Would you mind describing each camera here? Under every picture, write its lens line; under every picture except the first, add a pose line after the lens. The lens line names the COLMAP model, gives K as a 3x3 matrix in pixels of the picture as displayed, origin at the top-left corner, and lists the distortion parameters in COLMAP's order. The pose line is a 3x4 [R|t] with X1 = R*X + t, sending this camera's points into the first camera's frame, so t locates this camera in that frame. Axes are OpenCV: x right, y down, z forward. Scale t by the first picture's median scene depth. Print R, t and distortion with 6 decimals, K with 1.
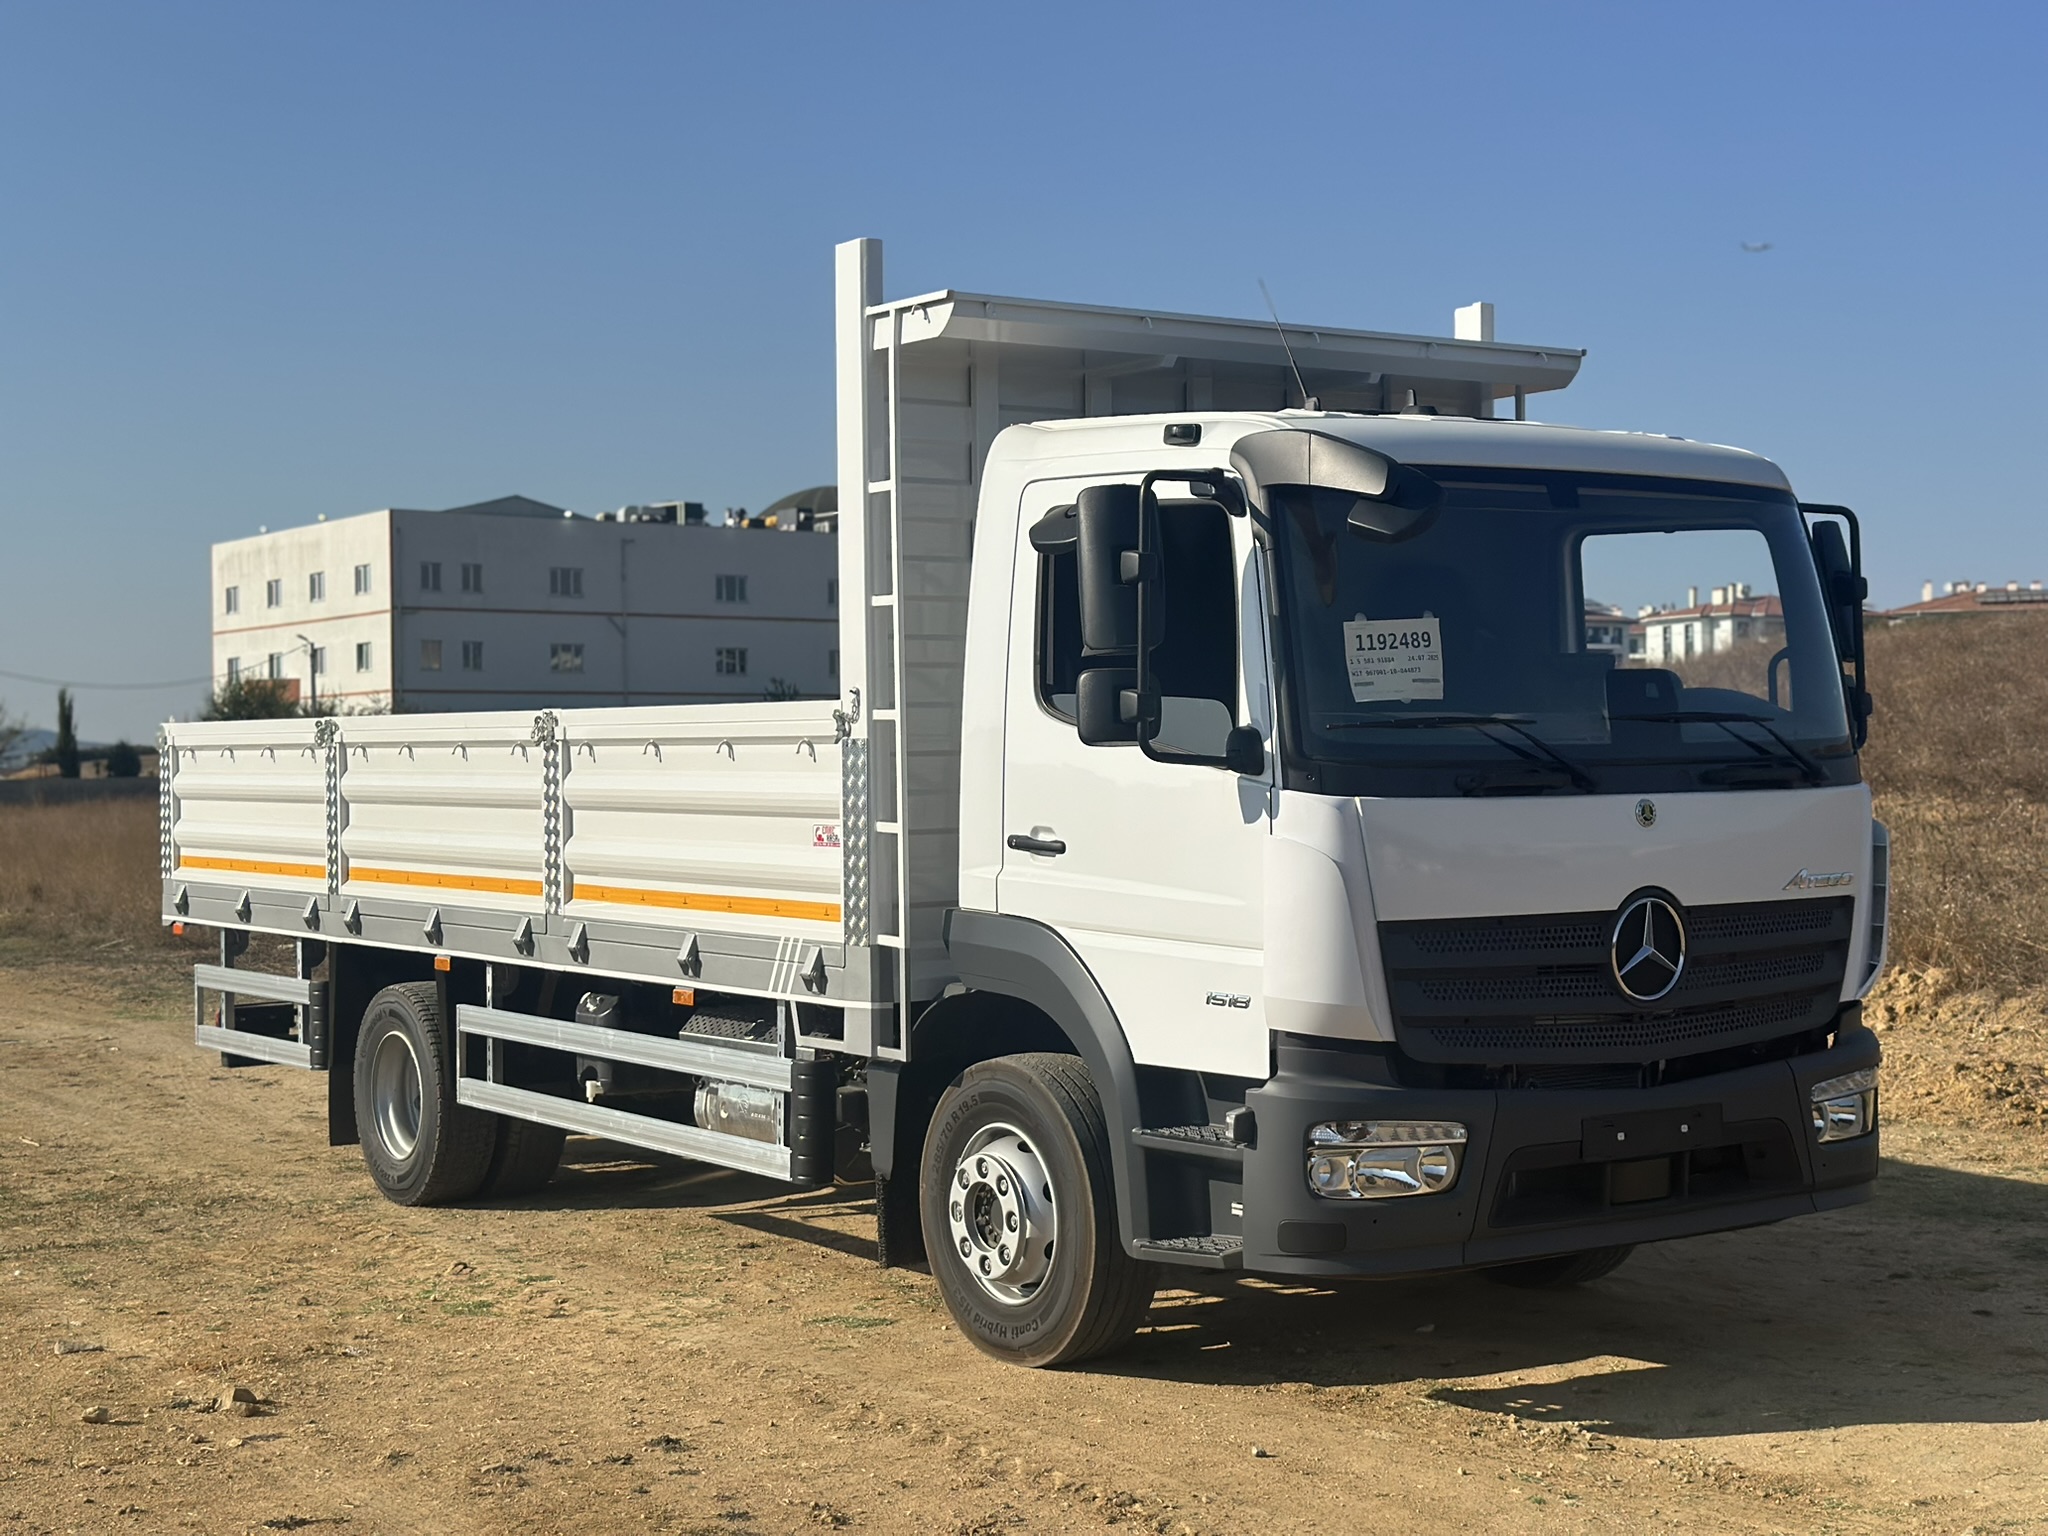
lens RADIAL K [[2815.2, 0, 1017.8], [0, 2815.2, 768.1], [0, 0, 1]] dist [0.173339, -0.286153]
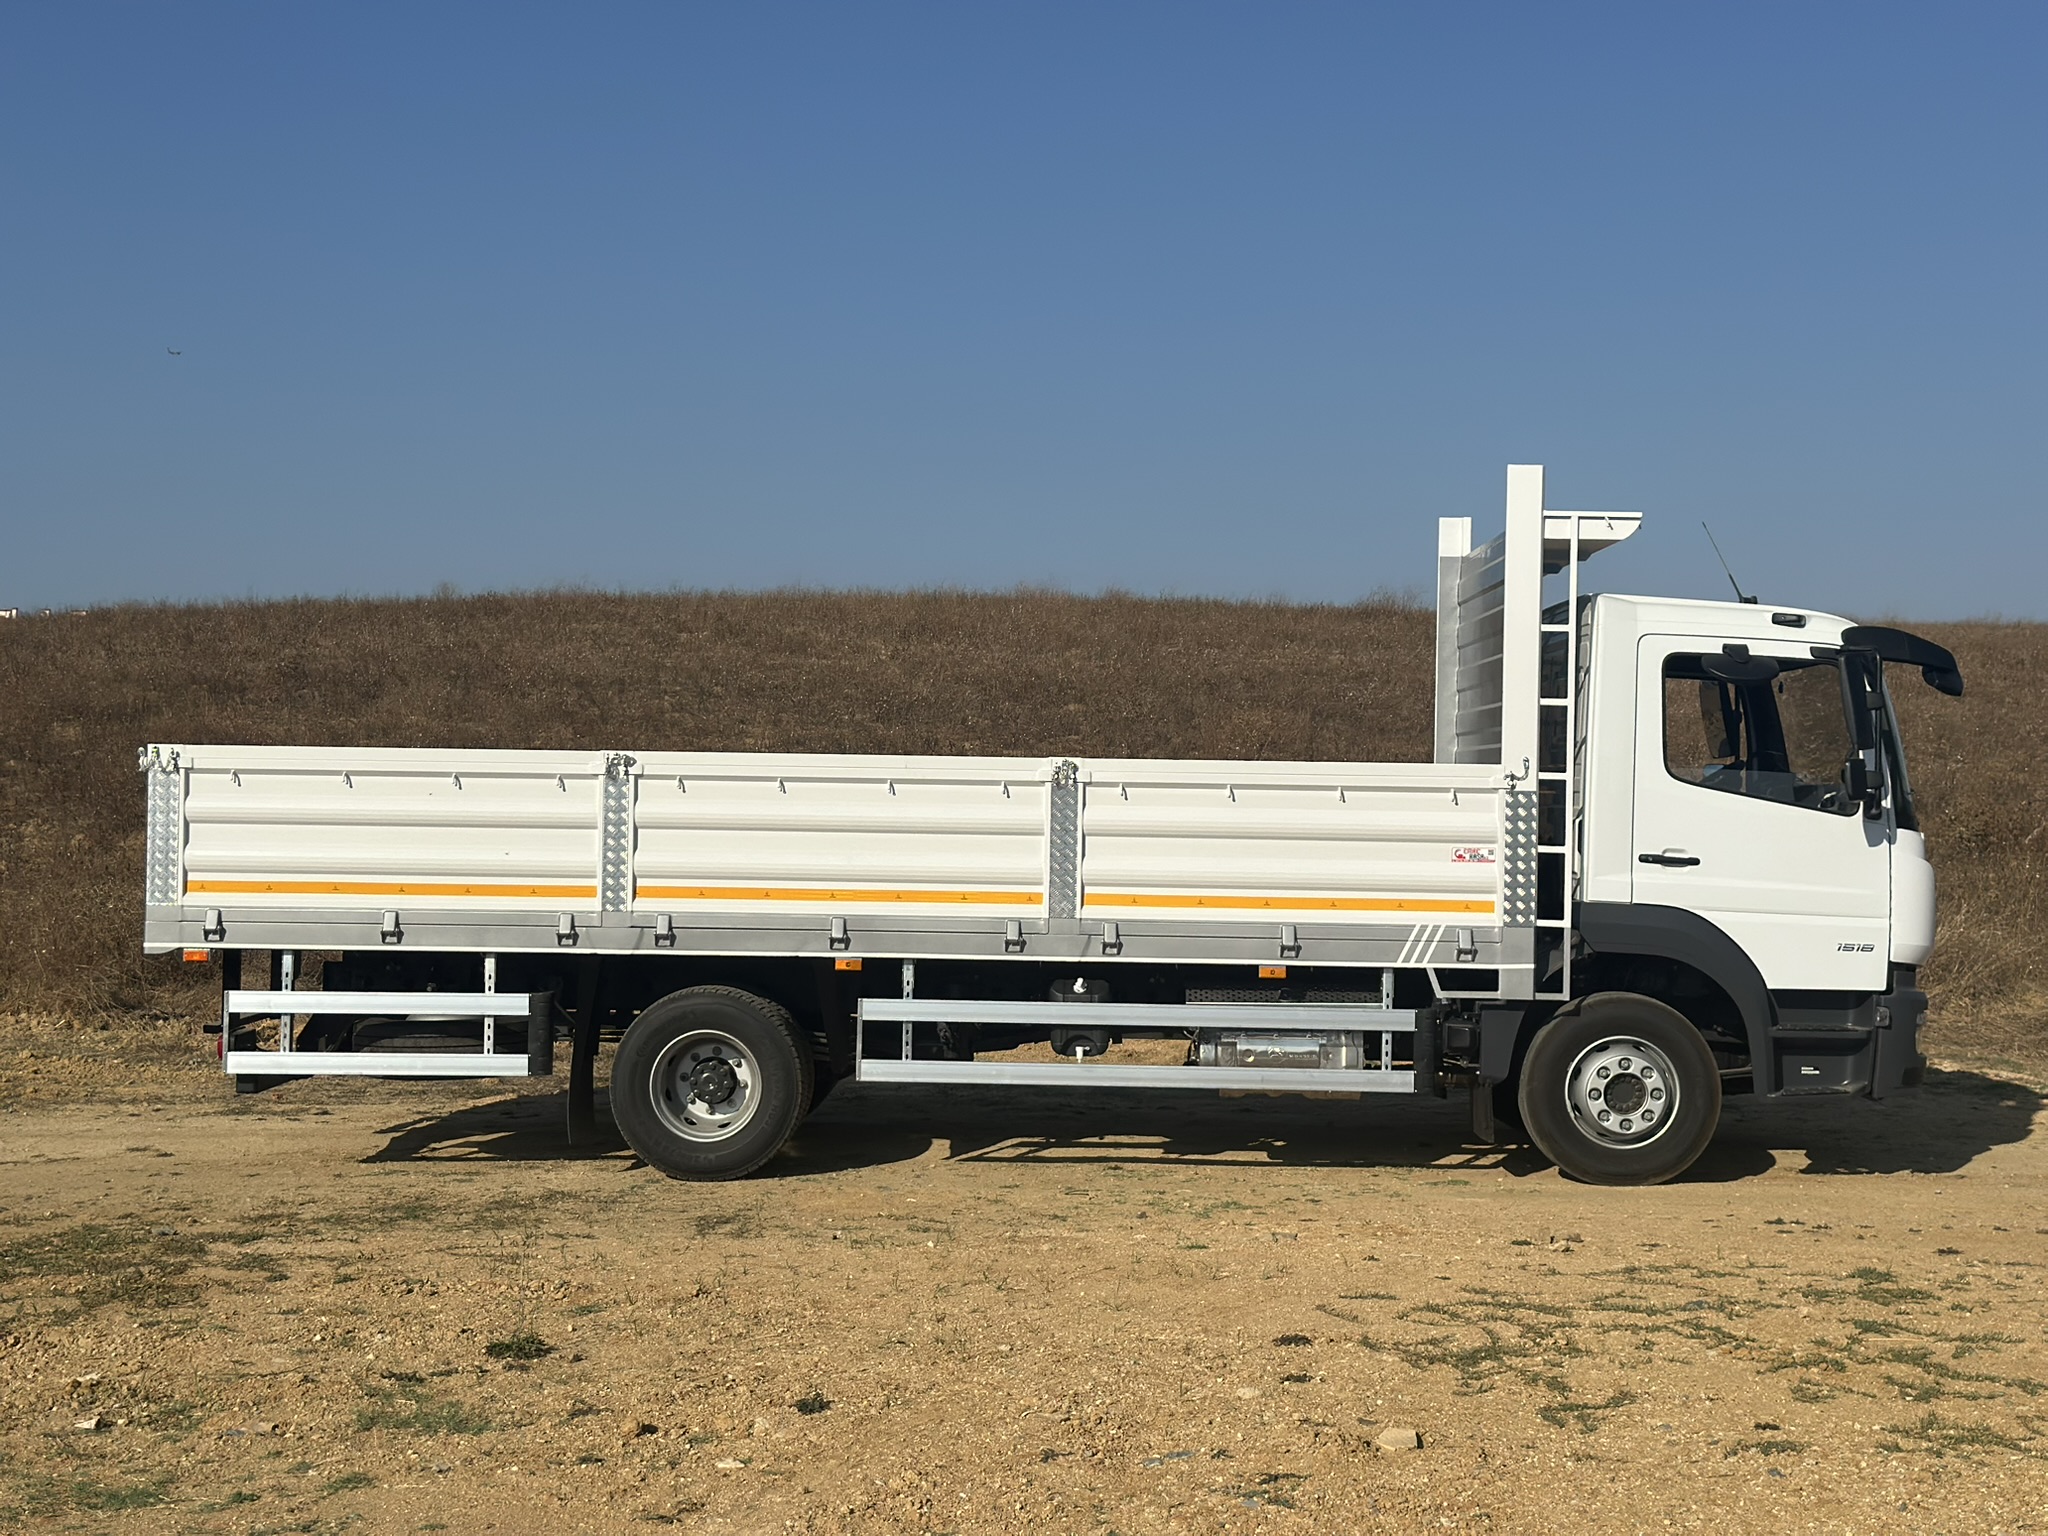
lens RADIAL K [[2815.2, 0, 1017.8], [0, 2815.2, 768.1], [0, 0, 1]] dist [0.173339, -0.286153]
pose [[0.591197, 0.020824, 0.806258, -1.453704], [-0.015480, 0.999775, -0.014472, 0.003604], [-0.806378, -0.003925, 0.591387, 0.319233]]
